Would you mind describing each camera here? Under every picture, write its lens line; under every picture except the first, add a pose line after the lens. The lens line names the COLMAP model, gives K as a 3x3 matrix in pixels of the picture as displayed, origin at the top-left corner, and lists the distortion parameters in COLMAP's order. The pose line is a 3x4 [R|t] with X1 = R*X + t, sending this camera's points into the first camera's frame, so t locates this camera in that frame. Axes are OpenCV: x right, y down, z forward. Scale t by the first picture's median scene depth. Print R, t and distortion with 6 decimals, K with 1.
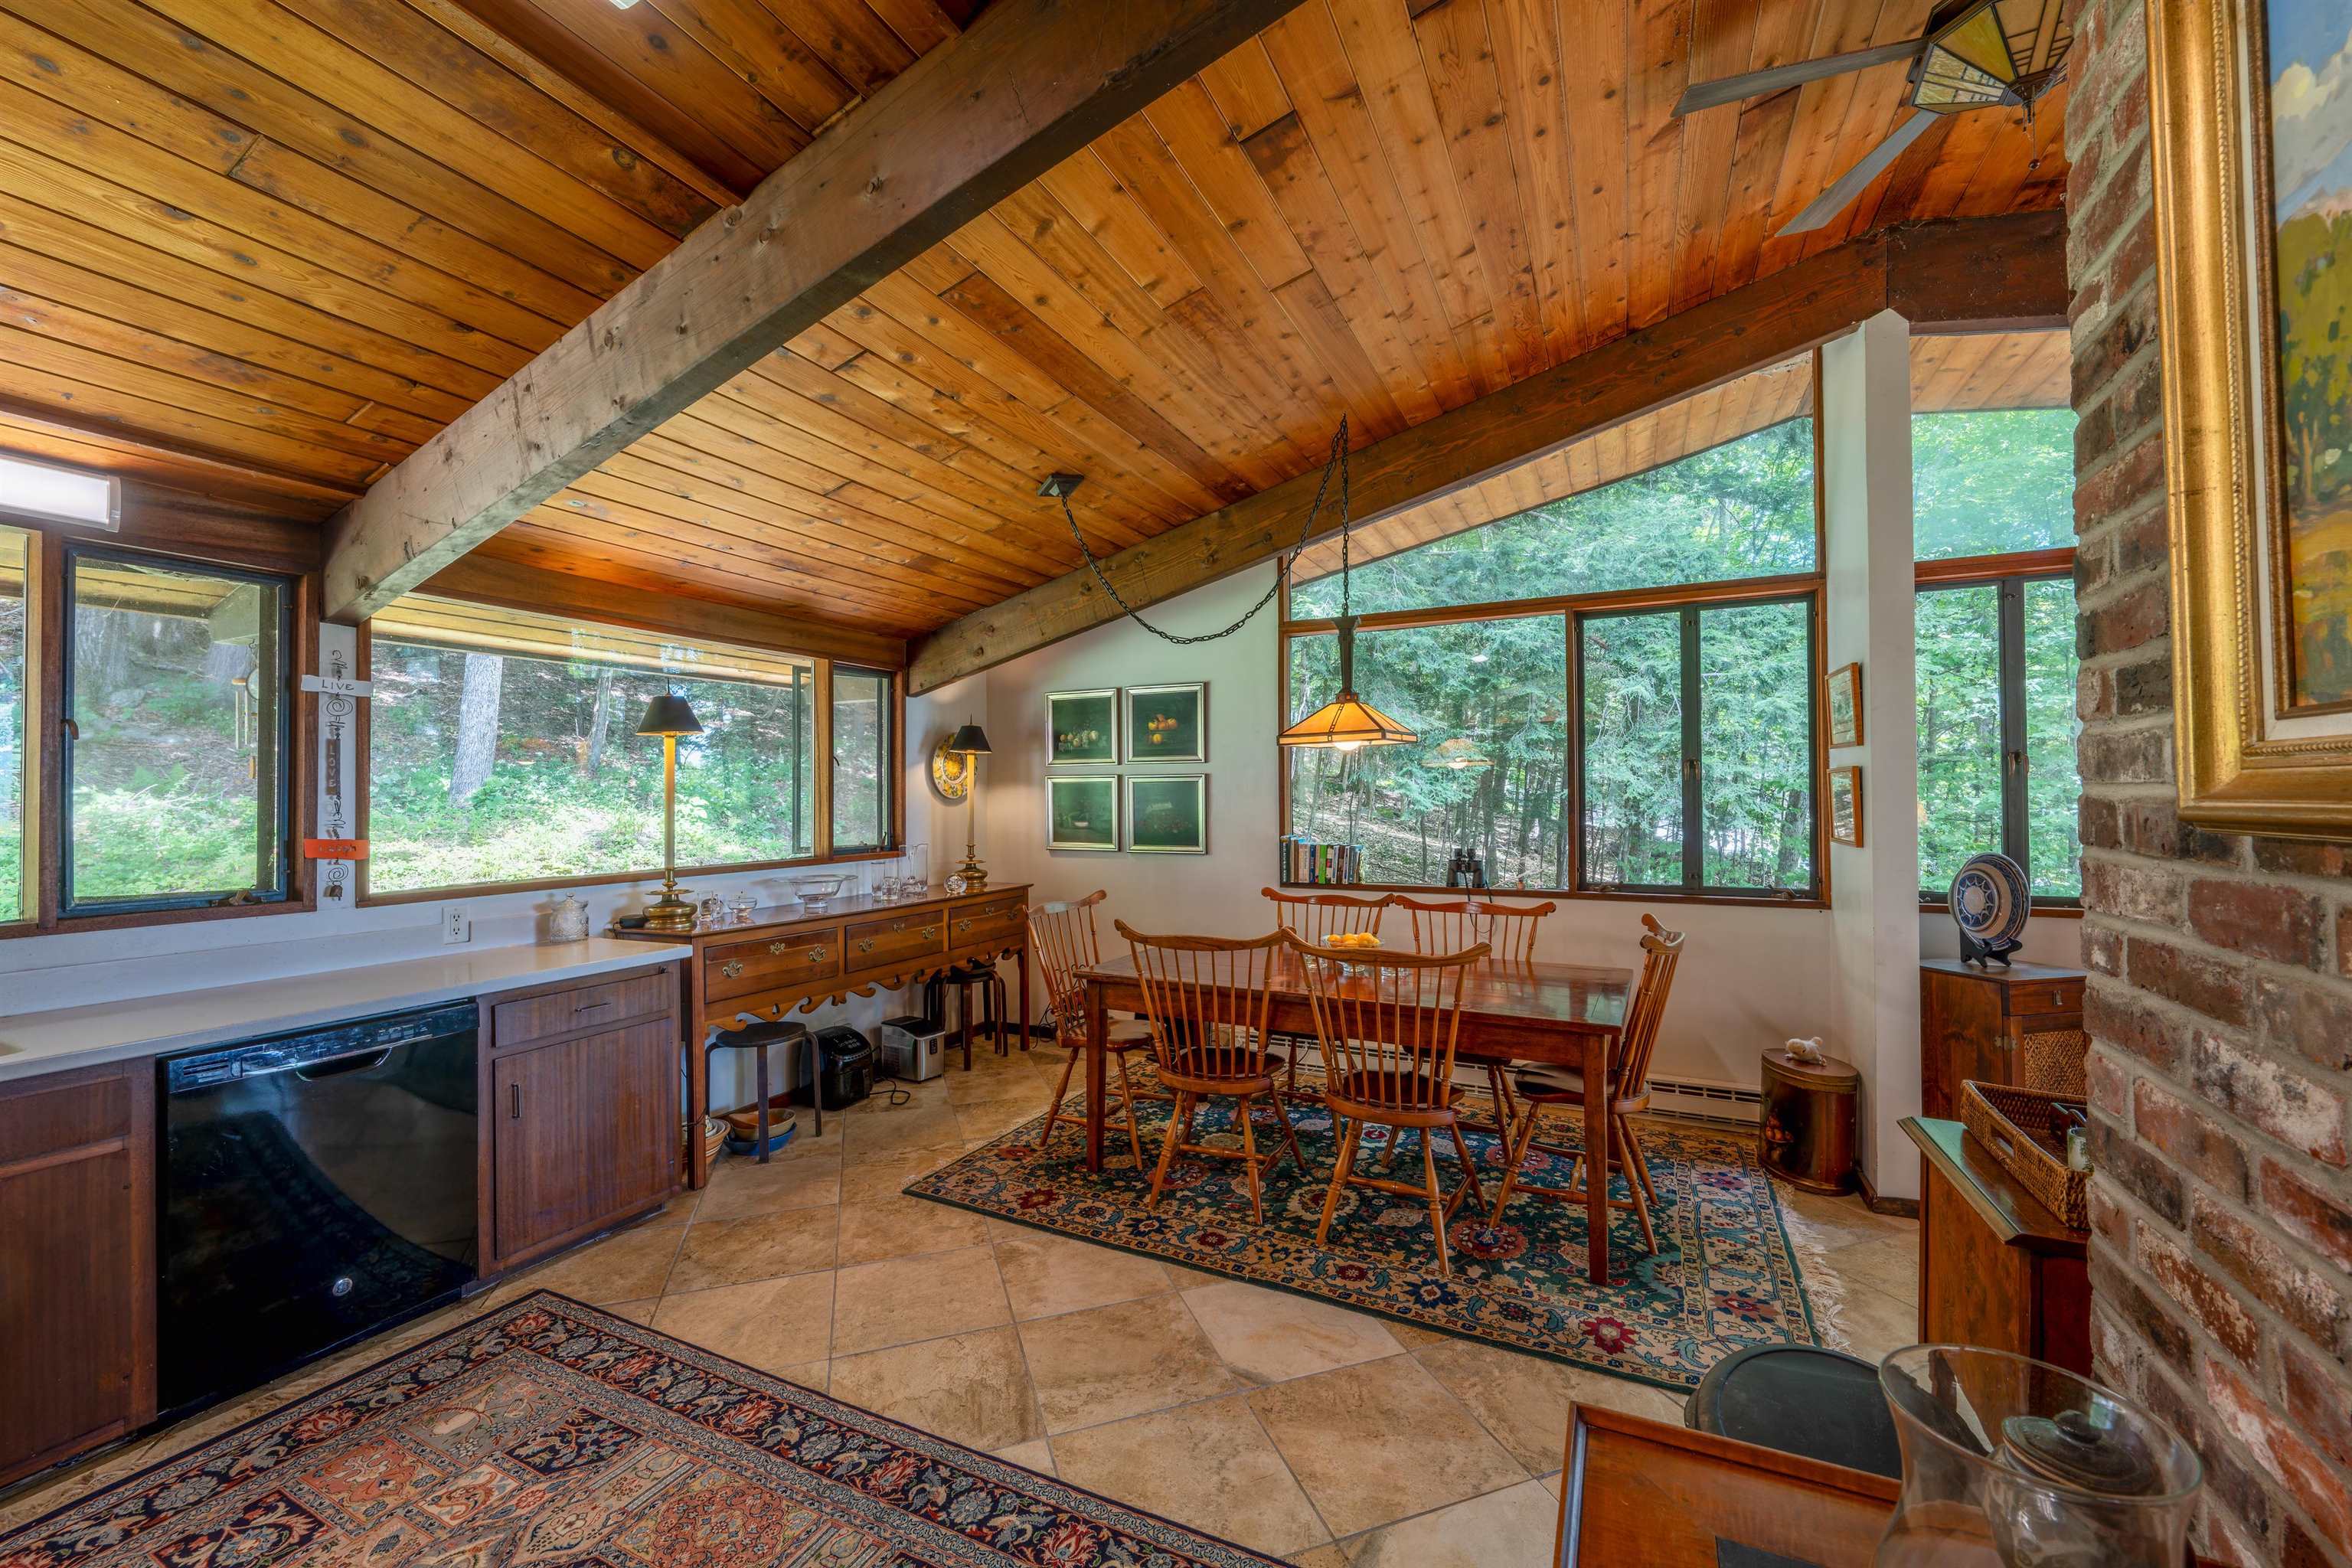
lens RADIAL K [[922.1, 0, 1176.0], [0, 922.1, 784.0], [0, 0, 1]] dist [0.001498, 0.000231]
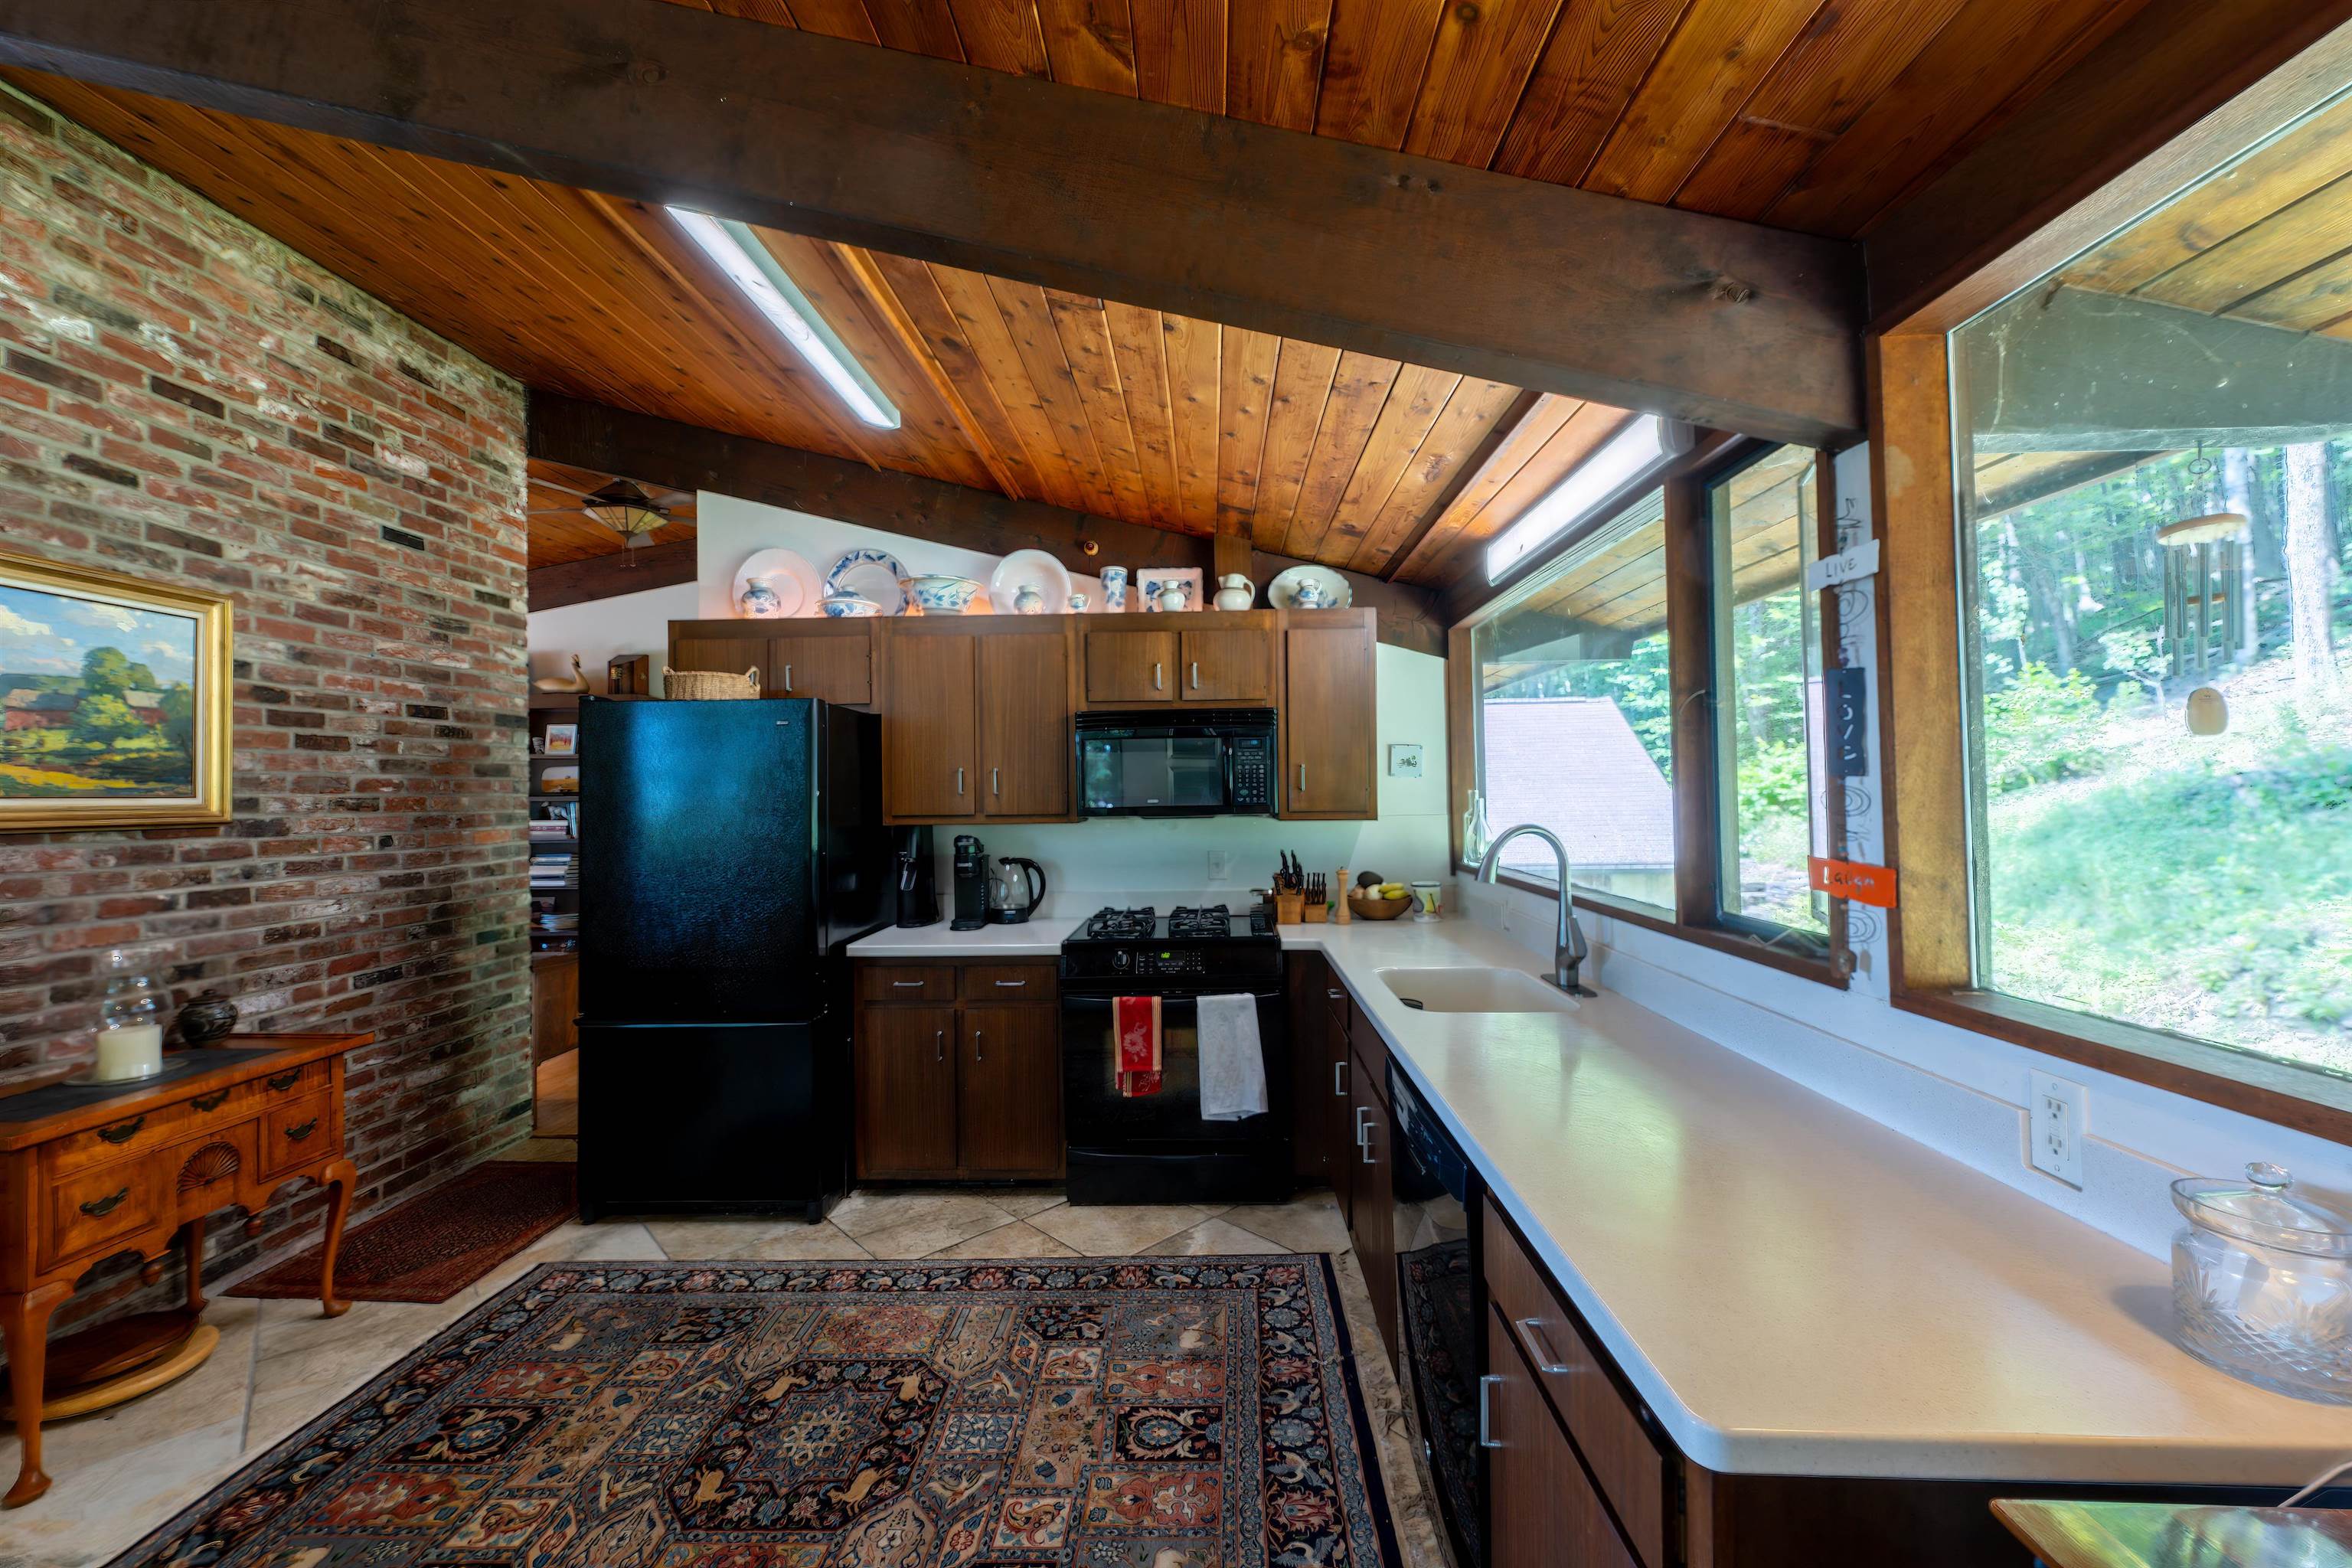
lens RADIAL K [[922.1, 0, 1176.0], [0, 922.1, 784.0], [0, 0, 1]] dist [0.001498, 0.000231]
pose [[-0.912472, 0.018449, -0.408723, -0.344026], [0.029483, 0.999351, -0.020711, 0.015367], [0.408076, -0.030948, -0.912423, 1.297368]]
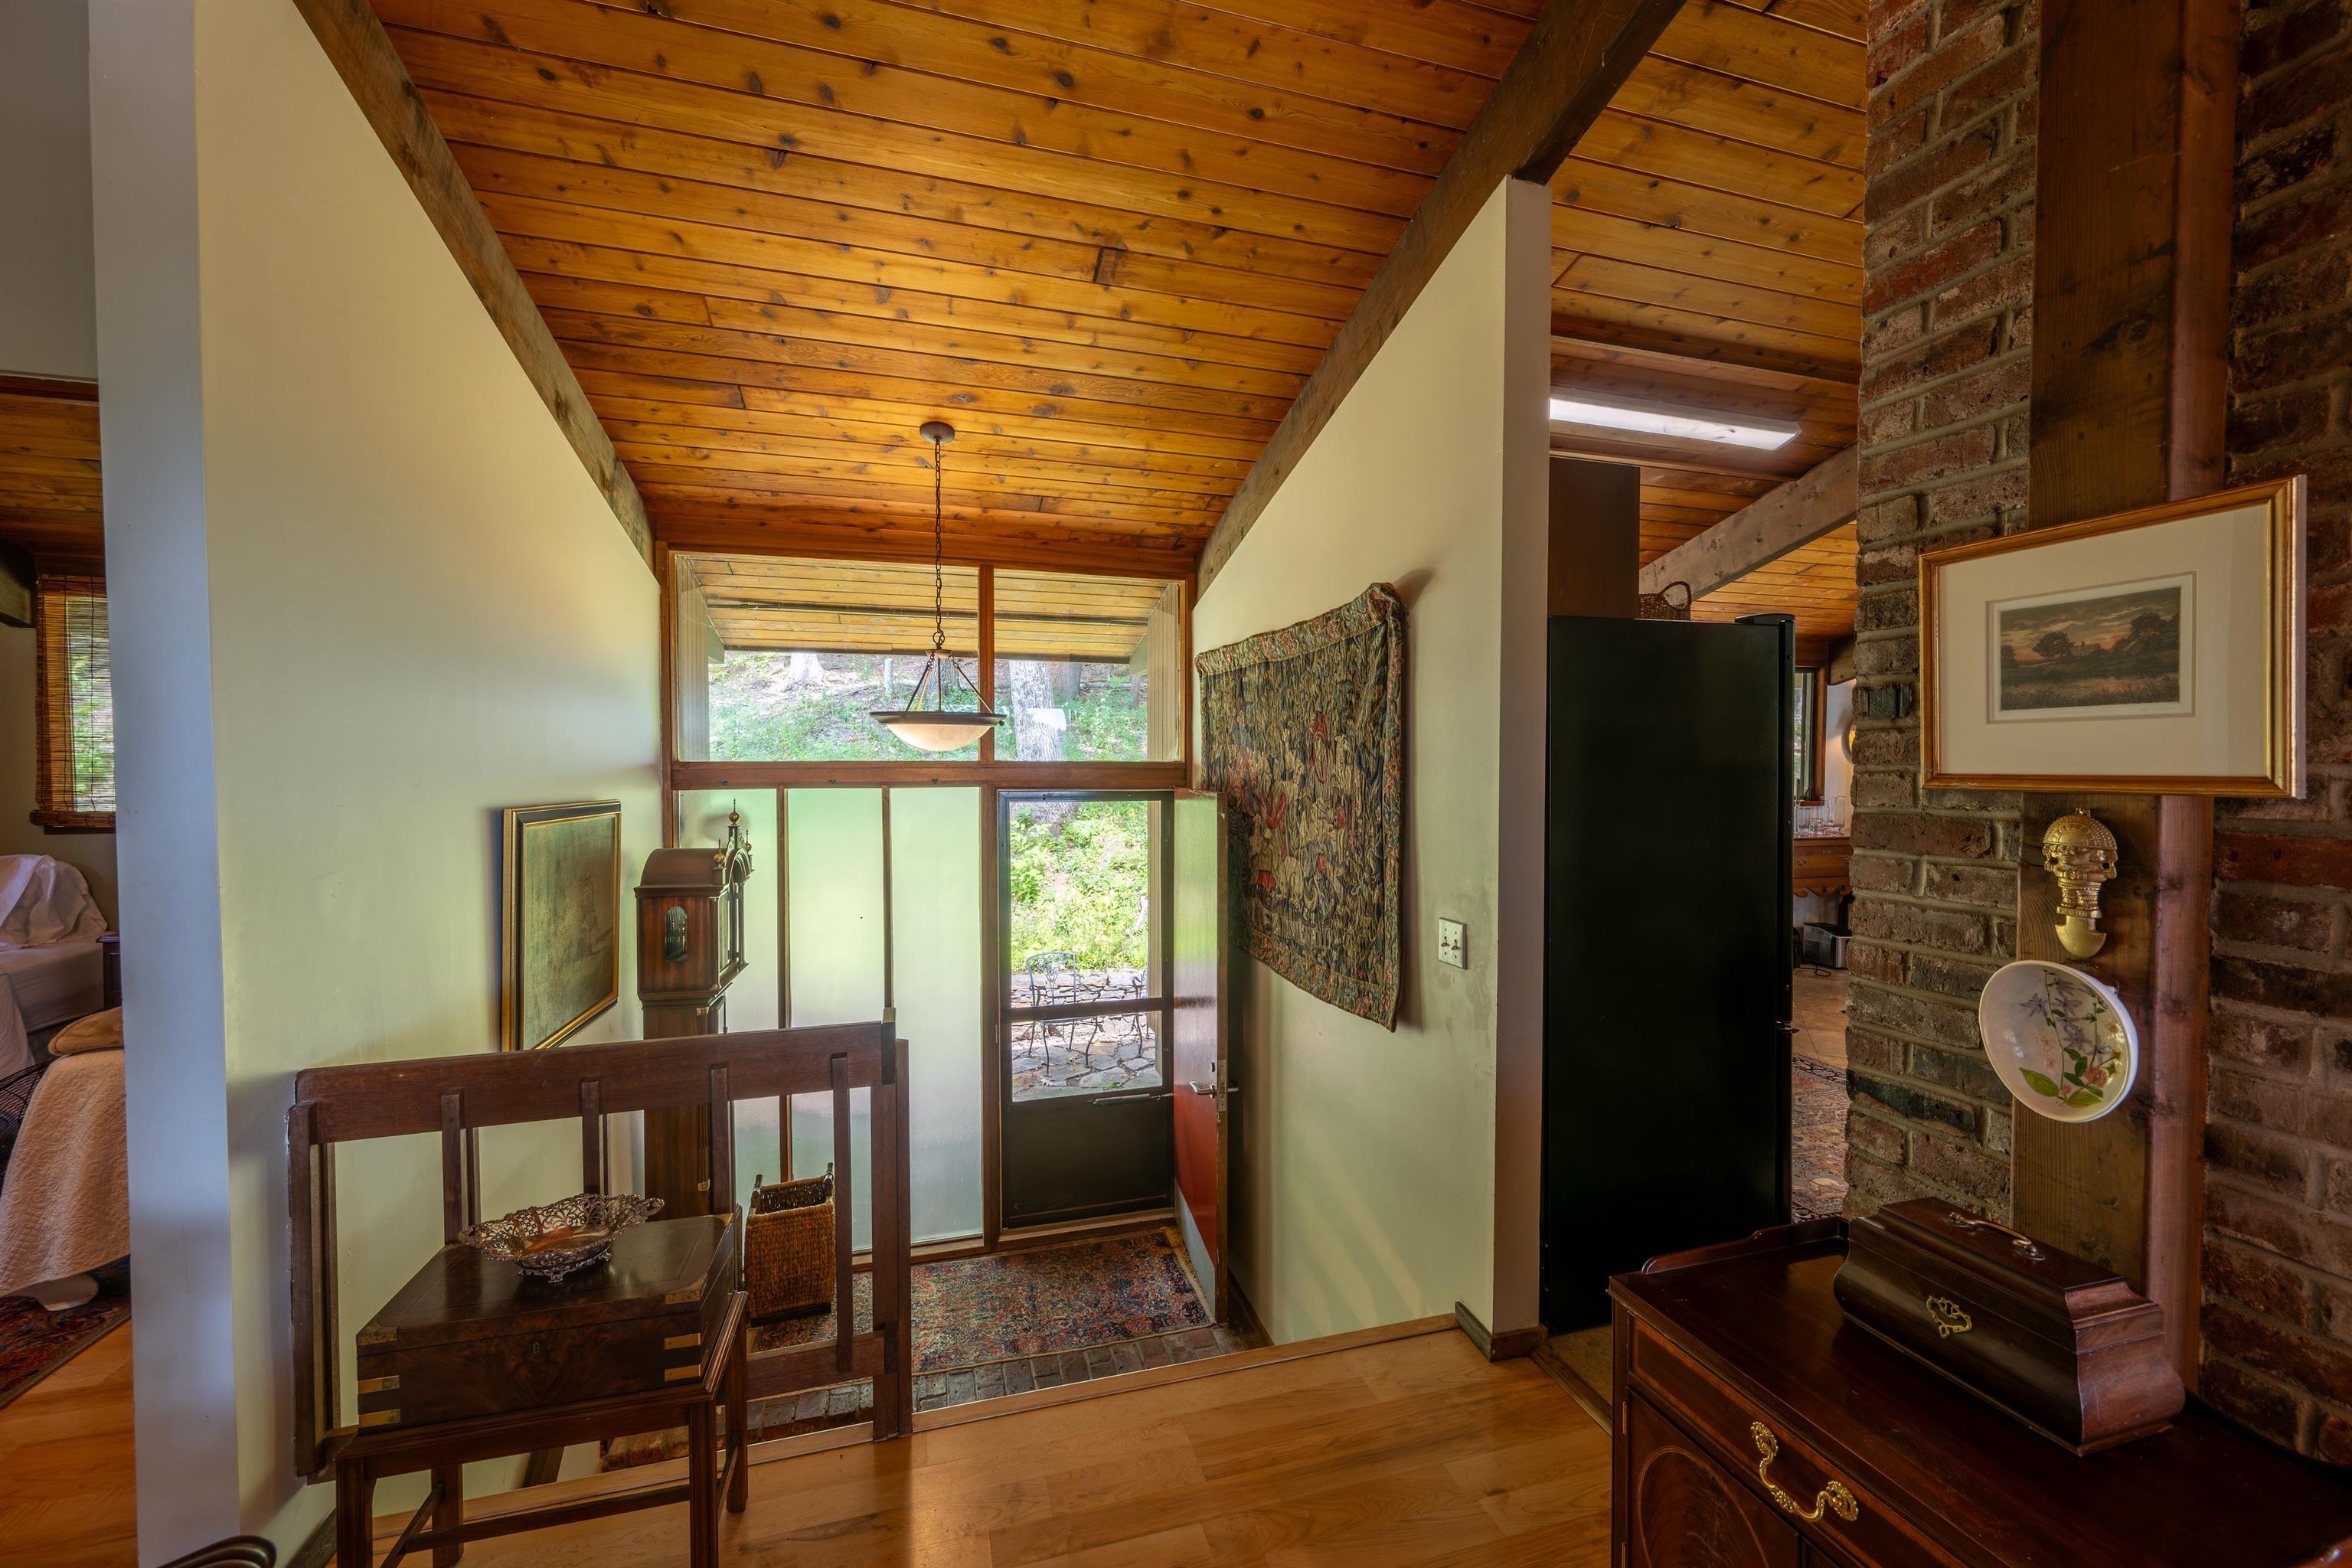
lens RADIAL K [[922.1, 0, 1176.0], [0, 922.1, 784.0], [0, 0, 1]] dist [0.001498, 0.000231]
pose [[0.675410, 0.028331, -0.736898, 0.104412], [0.001537, 0.999206, 0.039824, -0.012918], [0.737441, -0.028030, 0.674830, -1.072516]]
